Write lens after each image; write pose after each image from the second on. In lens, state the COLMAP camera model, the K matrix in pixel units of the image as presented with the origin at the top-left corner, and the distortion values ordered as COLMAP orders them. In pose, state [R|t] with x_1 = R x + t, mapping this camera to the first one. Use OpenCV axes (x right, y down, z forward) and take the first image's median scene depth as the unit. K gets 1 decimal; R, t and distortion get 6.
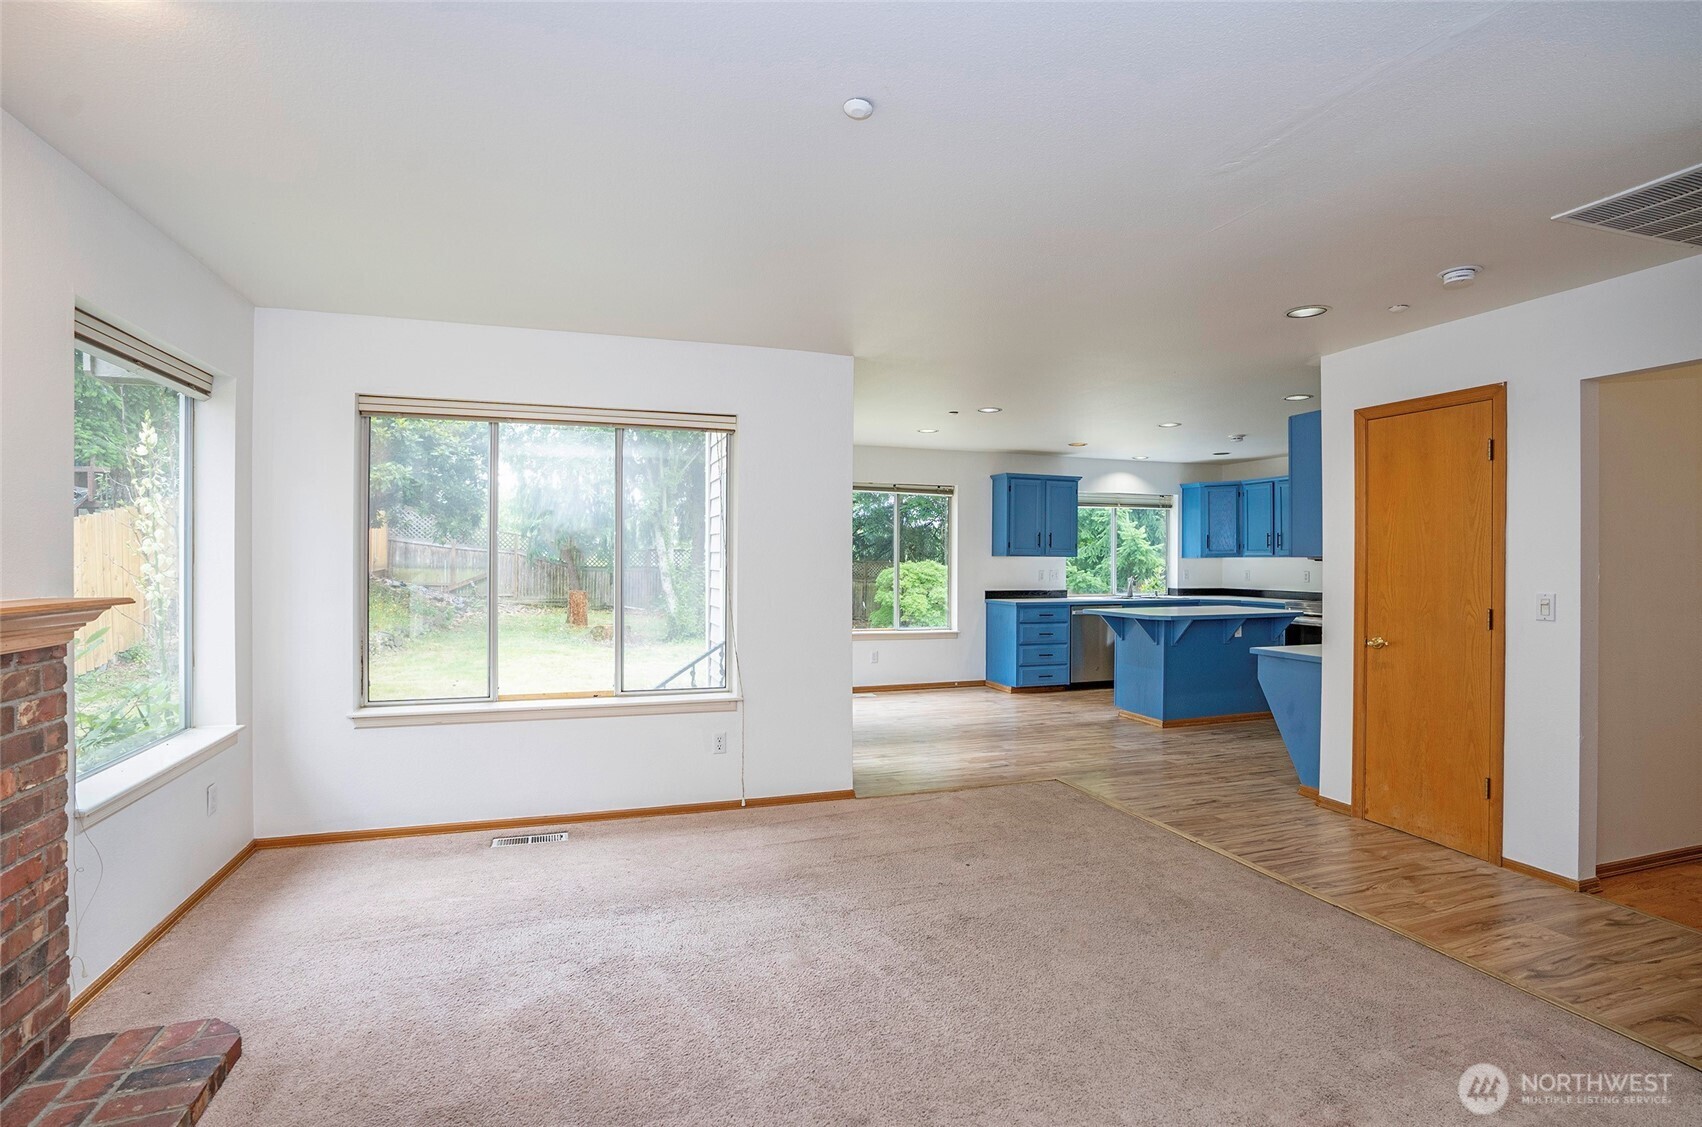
lens RADIAL K [[844.5, 0, 851.0], [0, 844.5, 563.5], [0, 0, 1]] dist [-0.002562, 0.000860]
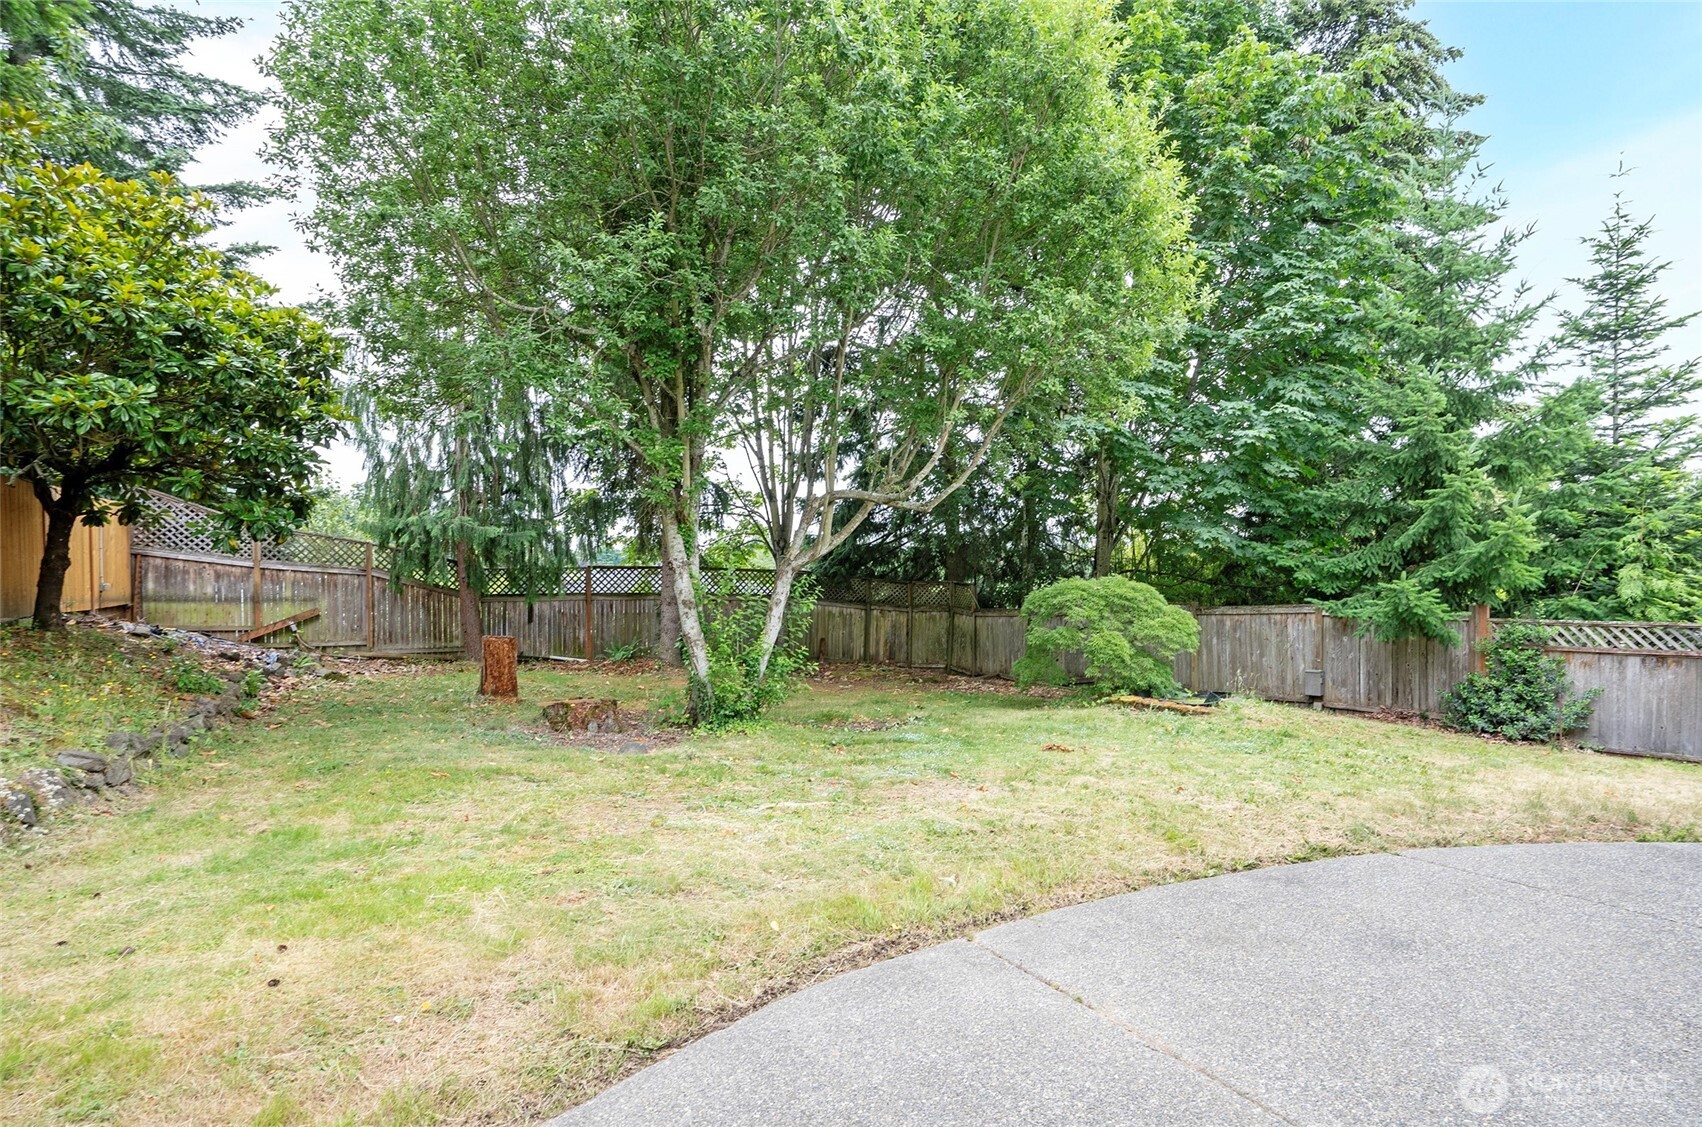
lens RADIAL K [[870.5, 0, 853.6], [0, 870.5, 608.0], [0, 0, 1]] dist [0.000664, 0.000478]
pose [[0.987127, -0.018409, 0.158874, -0.722462], [0.015350, 0.999673, 0.020462, 0.021412], [-0.159199, -0.017760, 0.987087, 1.536309]]
